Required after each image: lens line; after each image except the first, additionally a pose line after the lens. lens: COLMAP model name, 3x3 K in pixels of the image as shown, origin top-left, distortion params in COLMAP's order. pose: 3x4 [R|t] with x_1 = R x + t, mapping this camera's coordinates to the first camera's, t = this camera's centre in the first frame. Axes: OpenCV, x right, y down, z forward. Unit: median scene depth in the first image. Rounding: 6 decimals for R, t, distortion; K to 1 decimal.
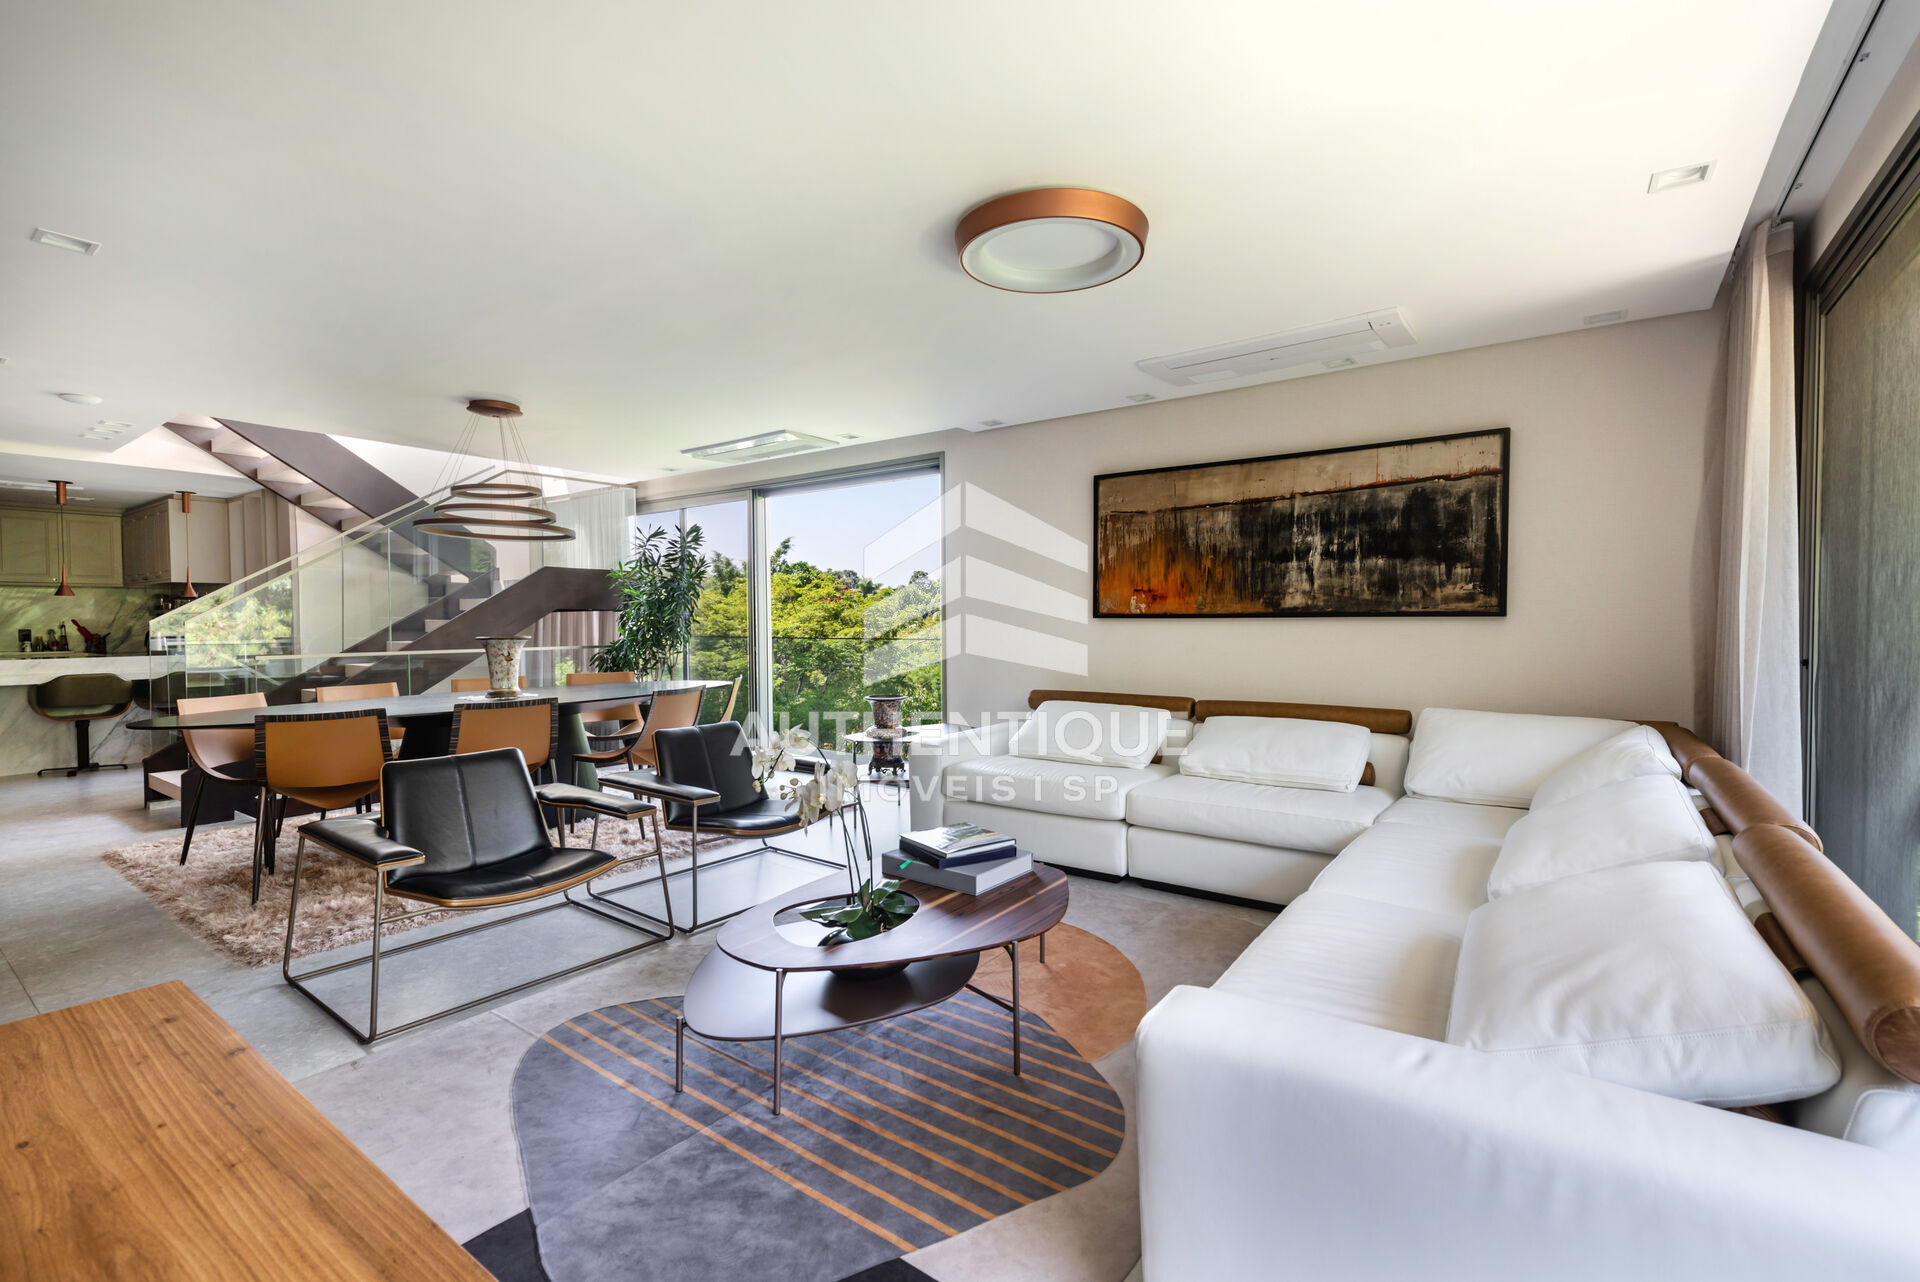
lens RADIAL K [[849.1, 0, 957.1], [0, 849.1, 647.6], [0, 0, 1]] dist [0.001511, 0.000570]
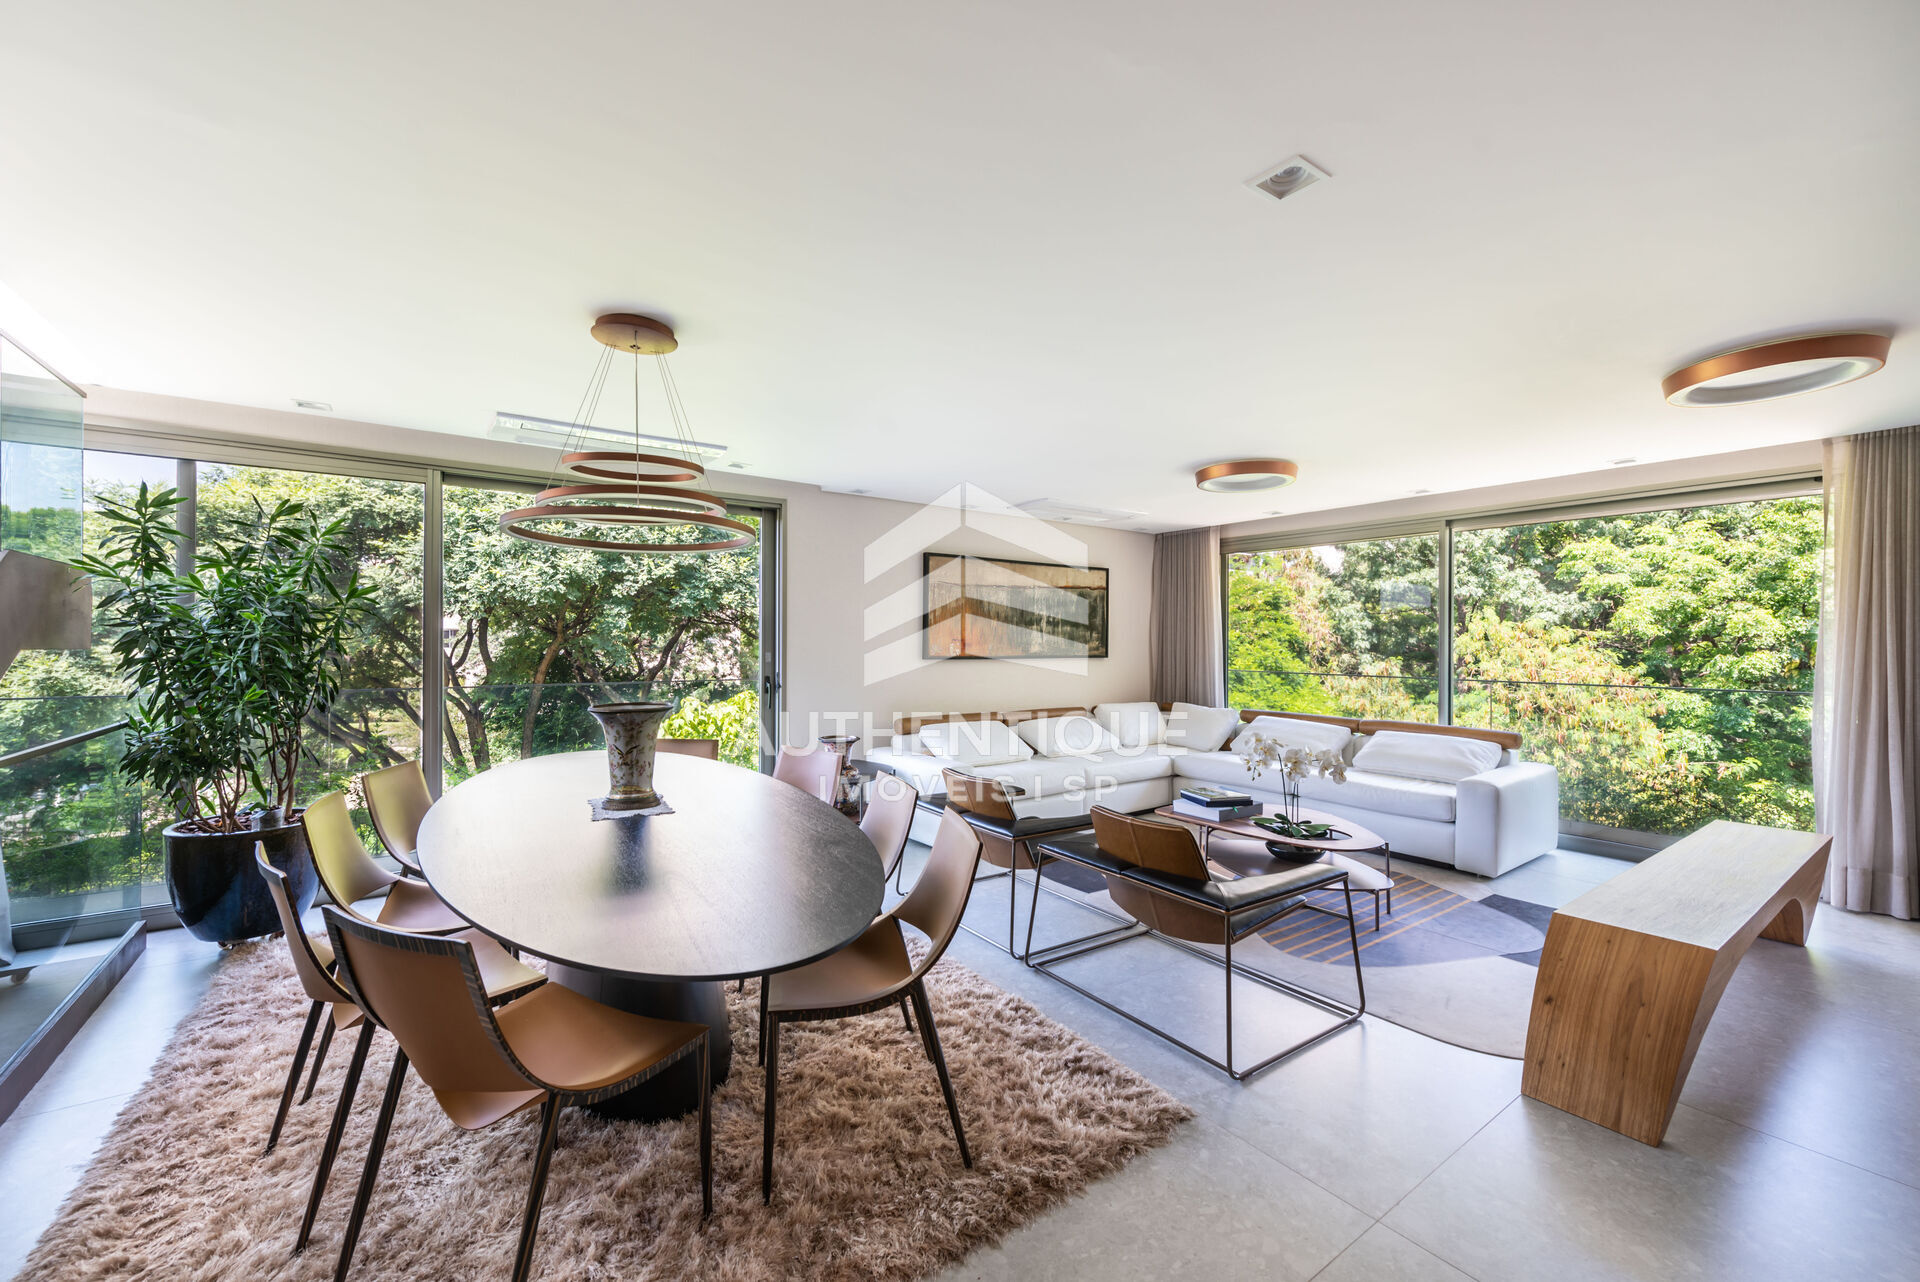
lens RADIAL K [[775.1, 0, 960.0], [0, 775.1, 641.0], [0, 0, 1]] dist [0.000786, -0.000049]
pose [[0.301671, 0.007301, 0.953384, -0.710857], [0.025749, 0.999544, -0.015803, -0.032361], [-0.953064, 0.029316, 0.301345, 0.431536]]
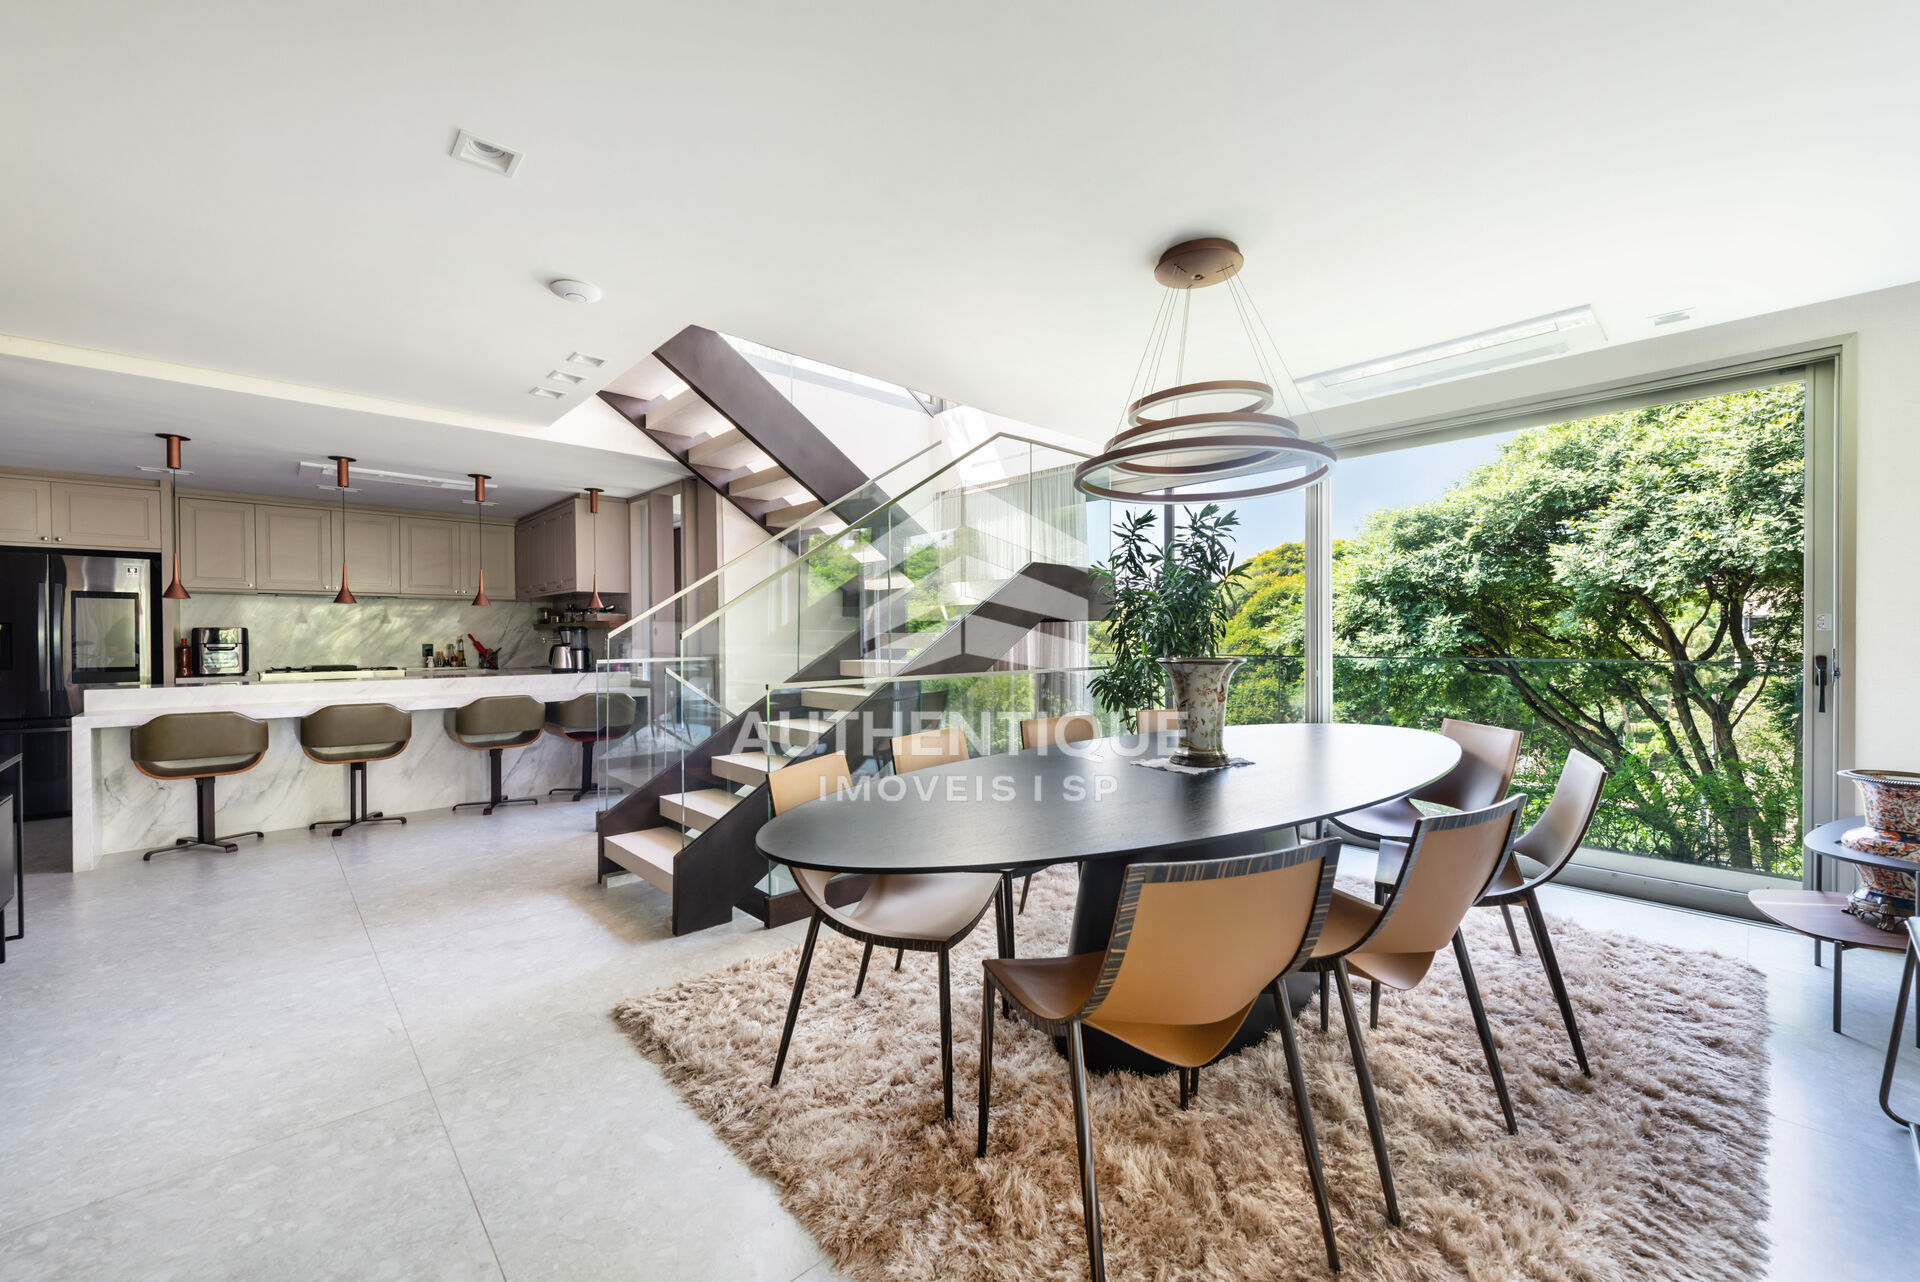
lens RADIAL K [[729.1, 0, 960.0], [0, 729.1, 641.0], [0, 0, 1]] dist [0.000062, -0.000001]
pose [[0.985991, -0.003724, -0.166759, -0.434019], [0.000297, 0.999788, -0.020568, -0.009695], [0.166801, 0.020230, 0.985783, 0.339263]]
